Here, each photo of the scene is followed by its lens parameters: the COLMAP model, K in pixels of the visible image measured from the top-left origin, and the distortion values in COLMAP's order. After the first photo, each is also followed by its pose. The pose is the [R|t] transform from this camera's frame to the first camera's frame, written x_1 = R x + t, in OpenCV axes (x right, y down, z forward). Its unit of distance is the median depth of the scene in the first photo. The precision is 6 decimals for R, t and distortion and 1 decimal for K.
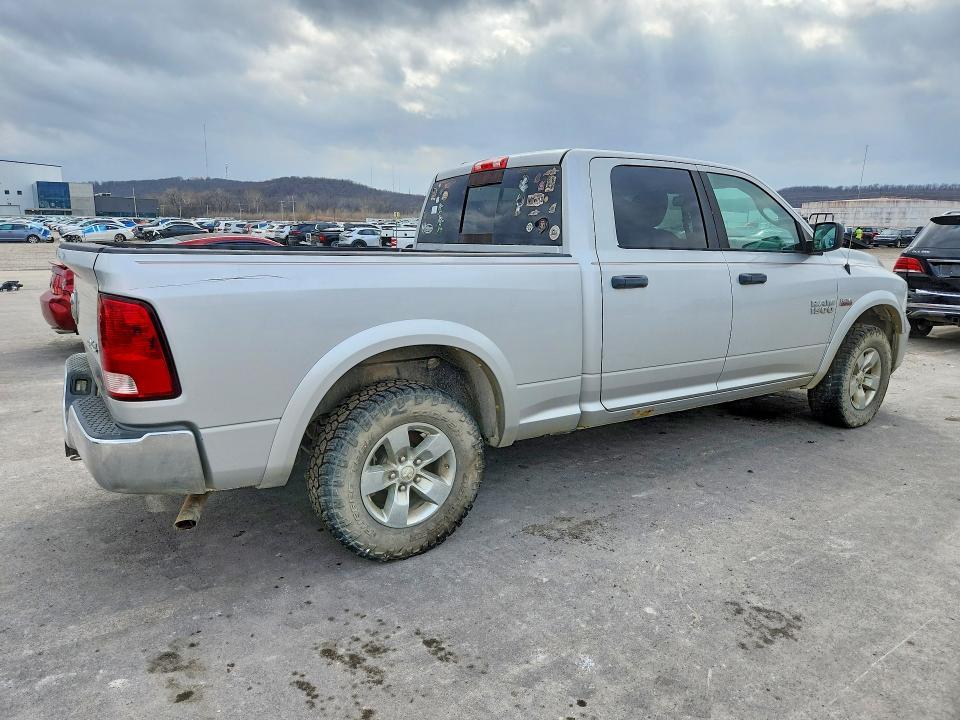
lens RADIAL K [[634.5, 0, 480.0], [0, 634.5, 360.0], [0, 0, 1]] dist [0.054211, -0.045960]
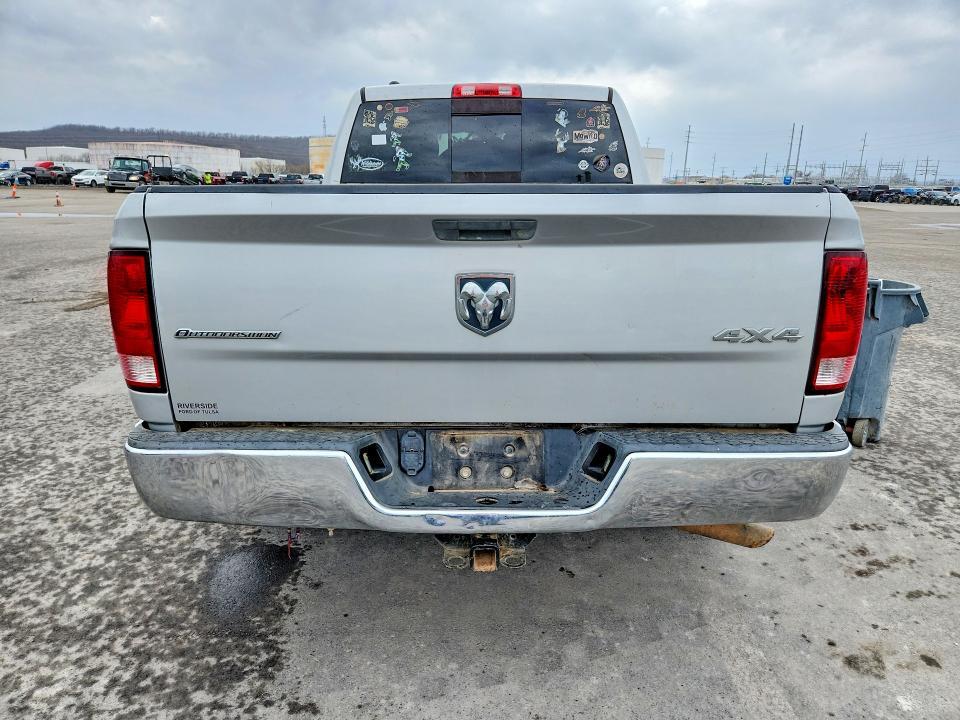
lens RADIAL K [[634.5, 0, 480.0], [0, 634.5, 360.0], [0, 0, 1]] dist [0.054211, -0.045960]
pose [[0.567586, -0.224140, 0.792217, -0.993399], [0.157018, 0.974037, 0.163086, -0.115319], [-0.808203, 0.031827, 0.588044, 0.640441]]
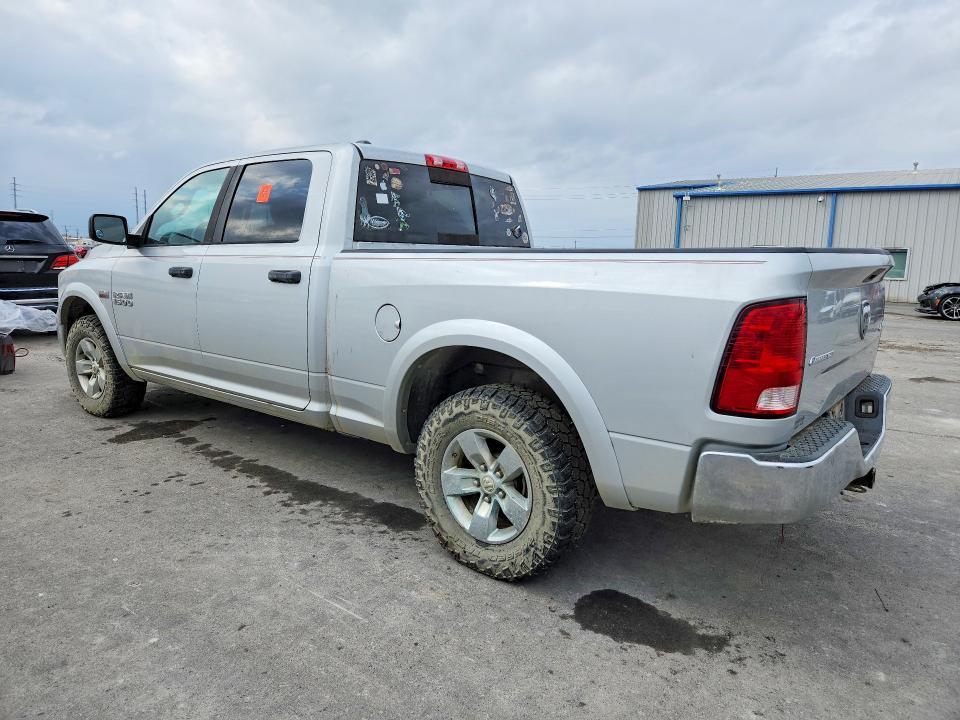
lens RADIAL K [[644.6, 0, 470.7], [0, 644.6, 347.9], [0, 0, 1]] dist [0.064452, -0.041600]
pose [[-0.297854, -0.155089, 0.941929, -1.249010], [0.151065, 0.966624, 0.206924, -0.299655], [-0.942583, 0.203925, -0.264484, 1.650132]]
